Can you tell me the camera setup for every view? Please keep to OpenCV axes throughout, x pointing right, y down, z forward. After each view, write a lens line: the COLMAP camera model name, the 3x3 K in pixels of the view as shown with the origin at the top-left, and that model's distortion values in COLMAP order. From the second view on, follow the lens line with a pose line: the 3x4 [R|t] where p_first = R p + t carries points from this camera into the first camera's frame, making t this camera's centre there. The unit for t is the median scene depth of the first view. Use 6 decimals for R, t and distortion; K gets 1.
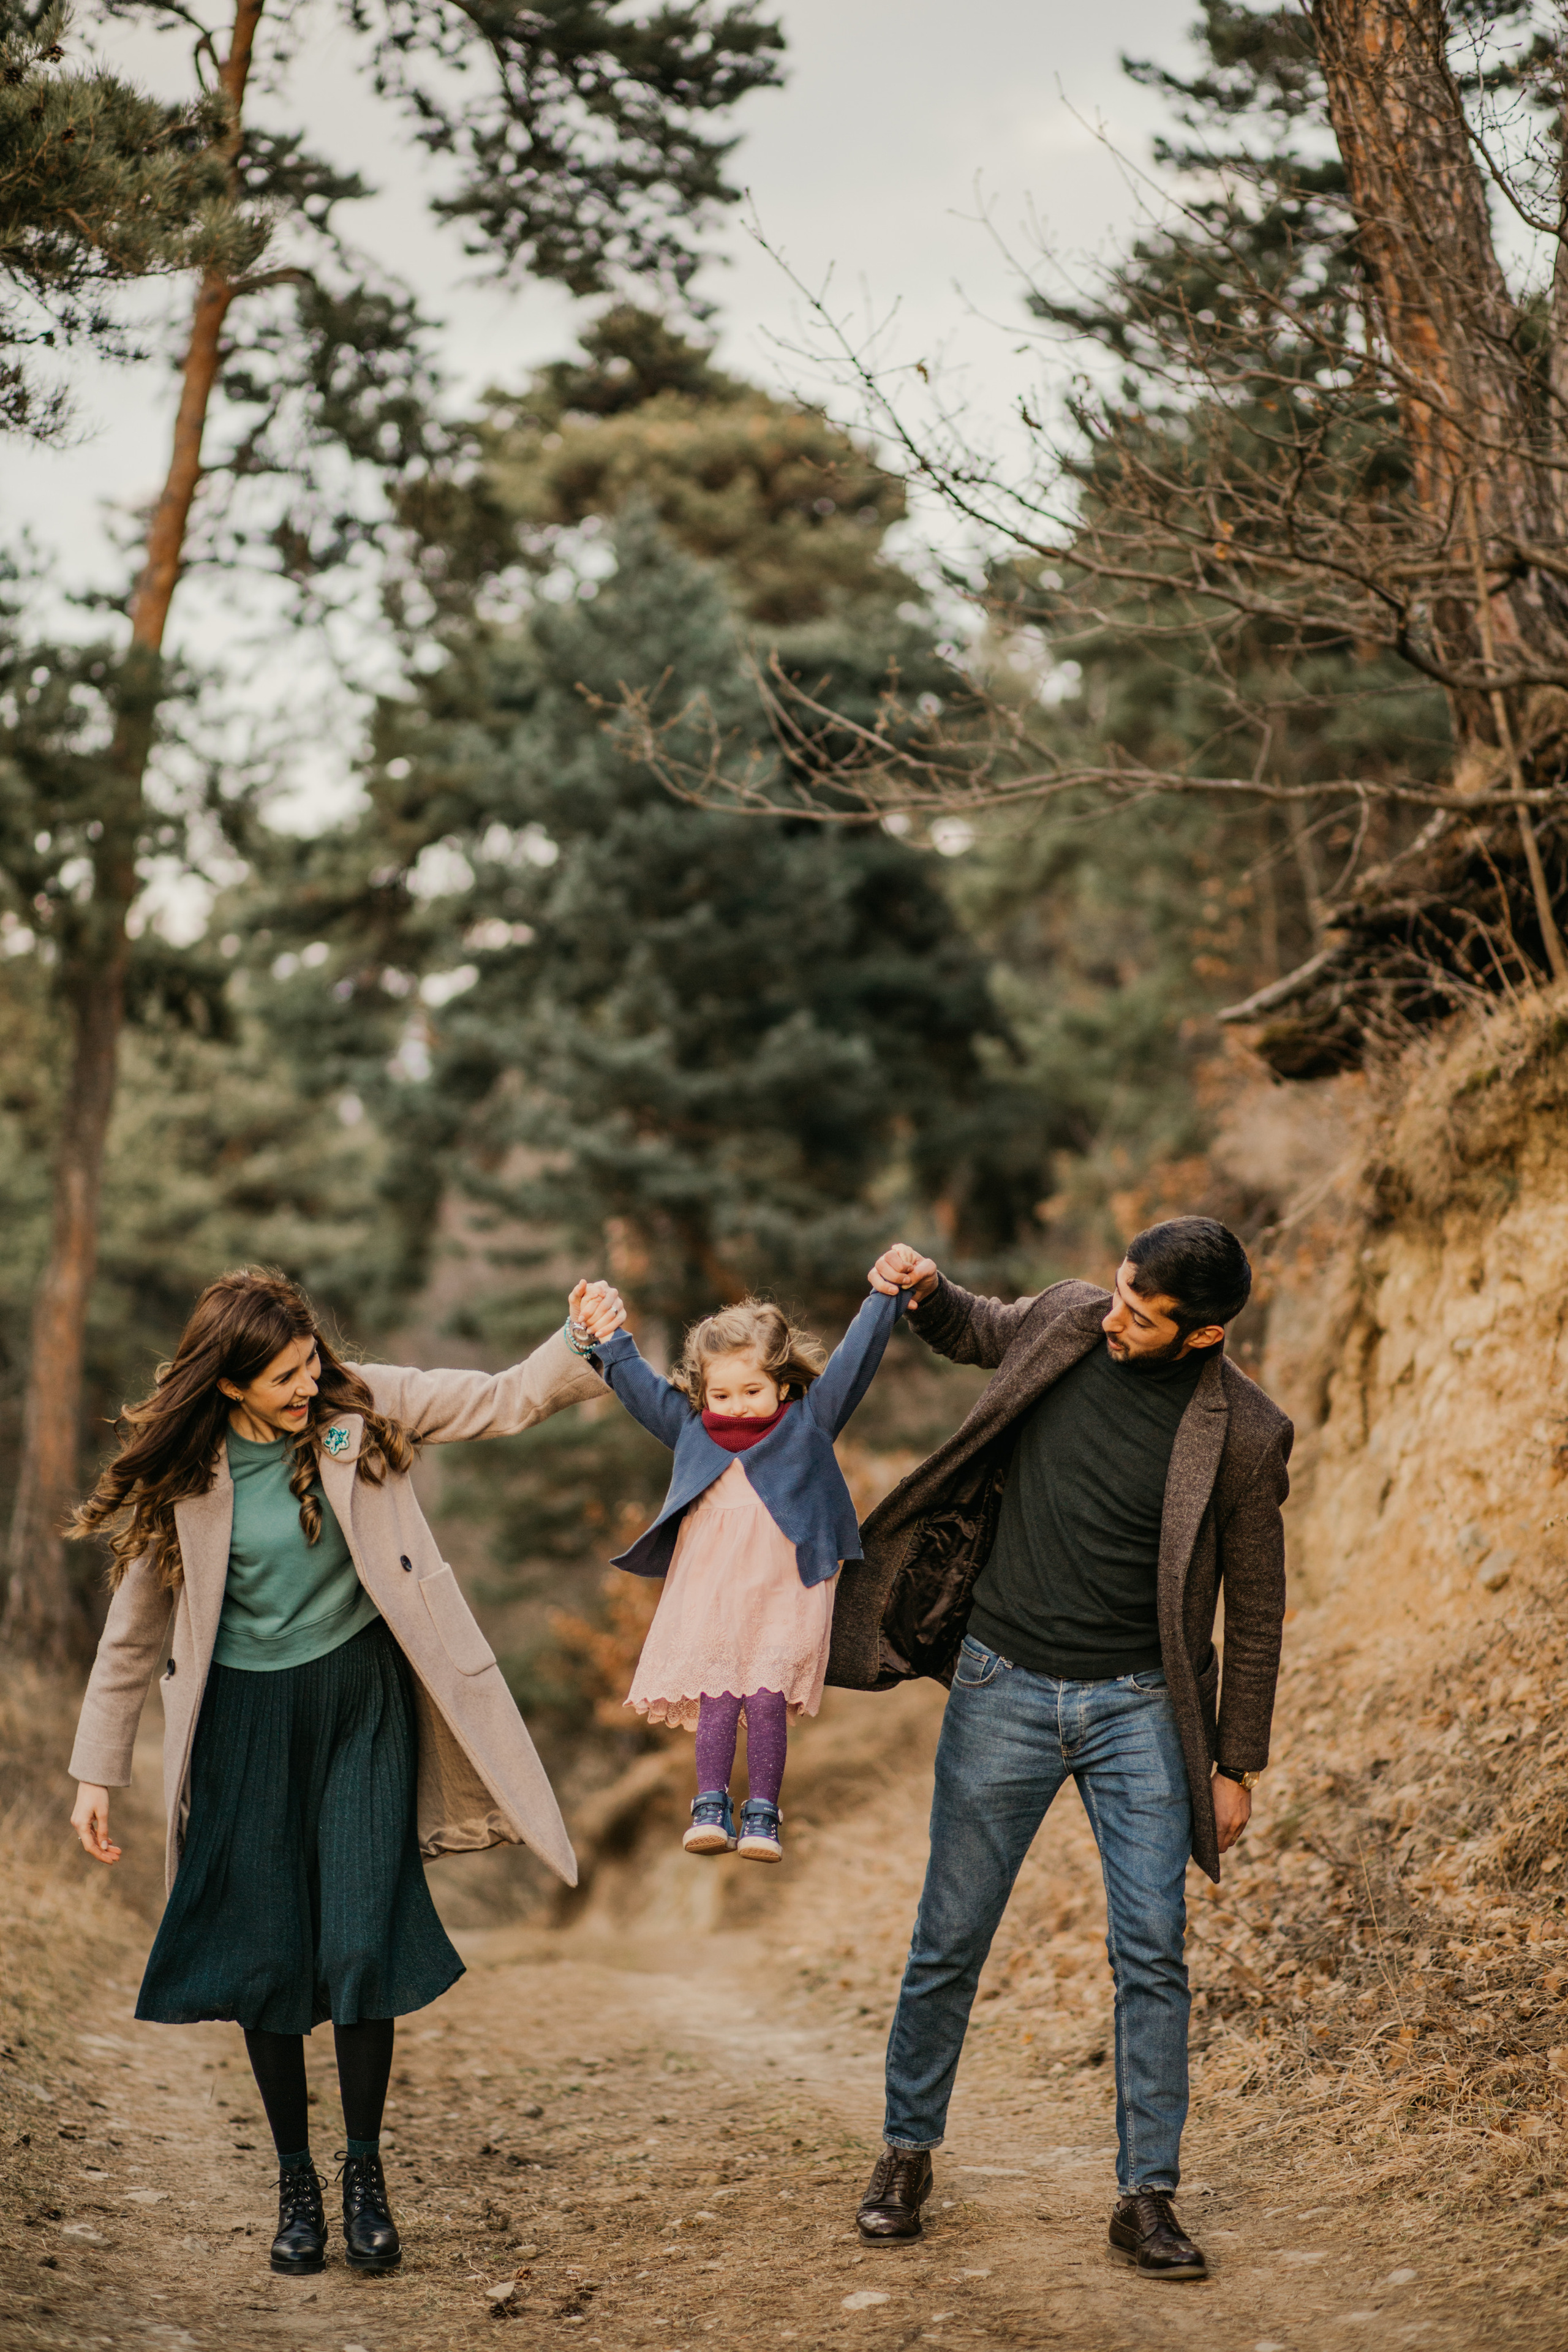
lens RADIAL K [[6455.6, 0, 778.9], [0, 6455.6, 1173.3], [0, 0, 1]] dist [-0.094030, 0.000000]
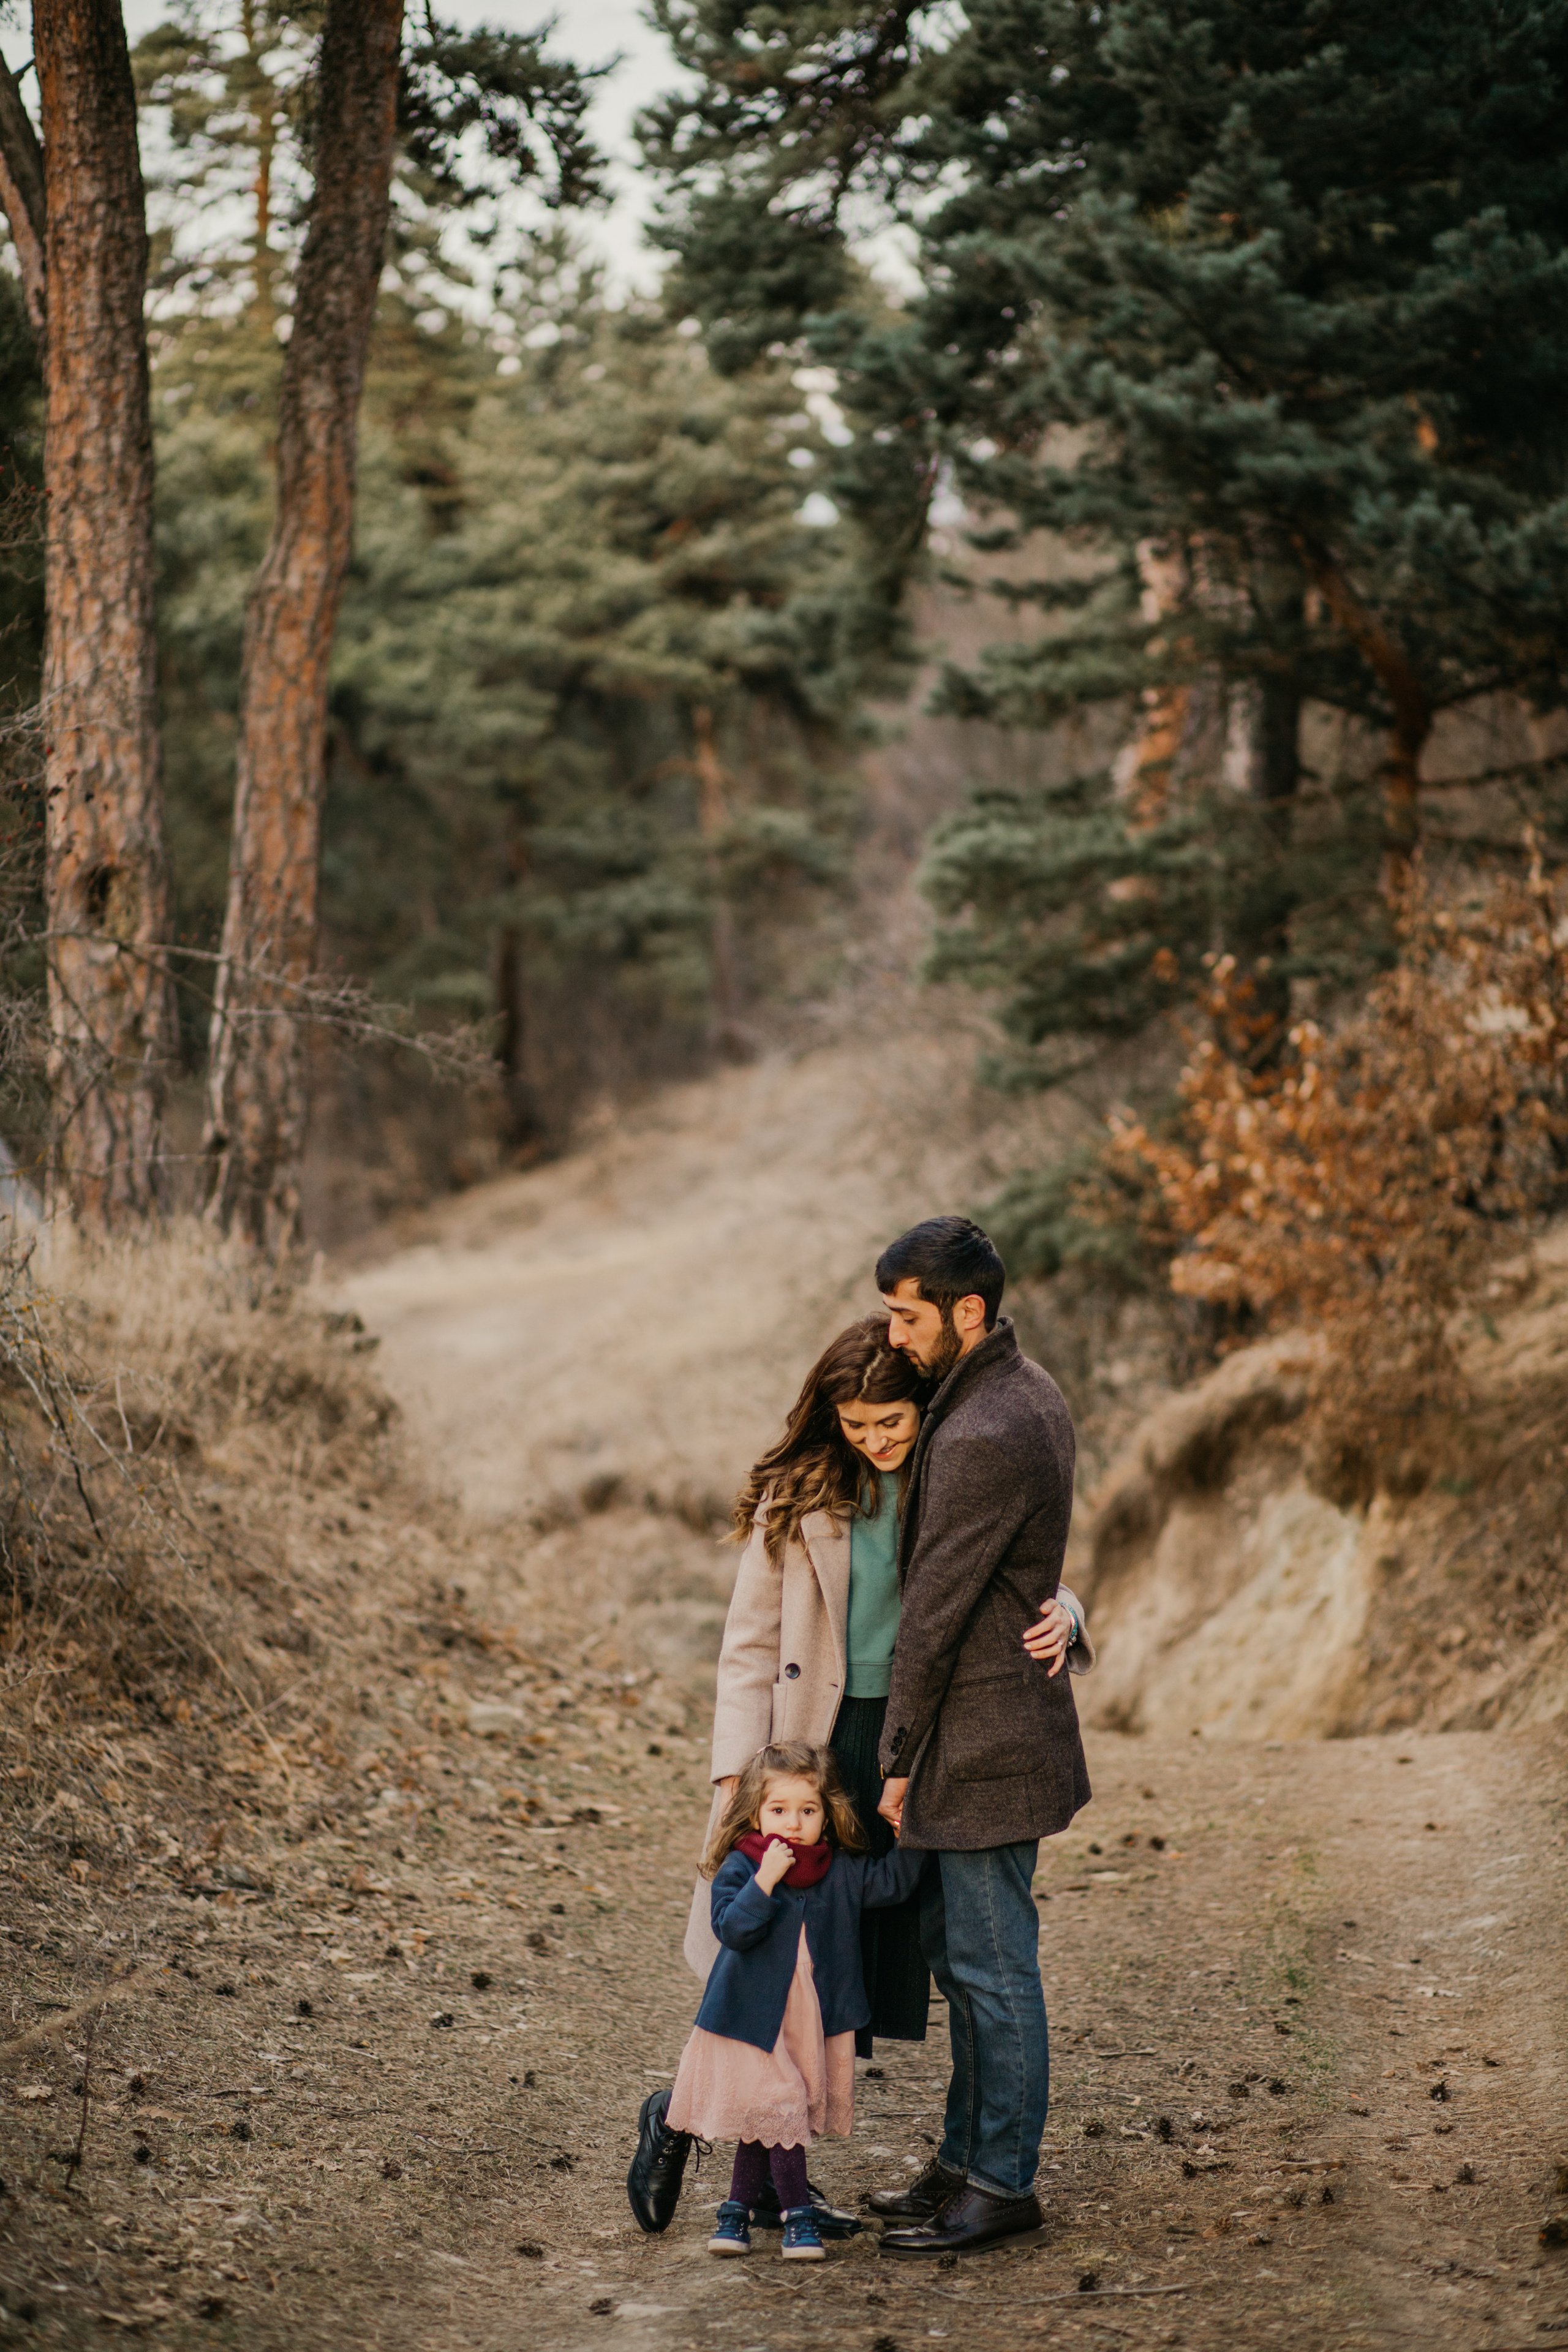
lens RADIAL K [[6455.6, 0, 772.2], [0, 6455.6, 1175.7], [0, 0, 1]] dist [-0.094030, 0.000000]
pose [[0.997097, 0.007177, -0.075800, -0.017556], [-0.000696, 0.996365, 0.085180, 0.016876], [0.076136, -0.084880, 0.993478, 0.326727]]
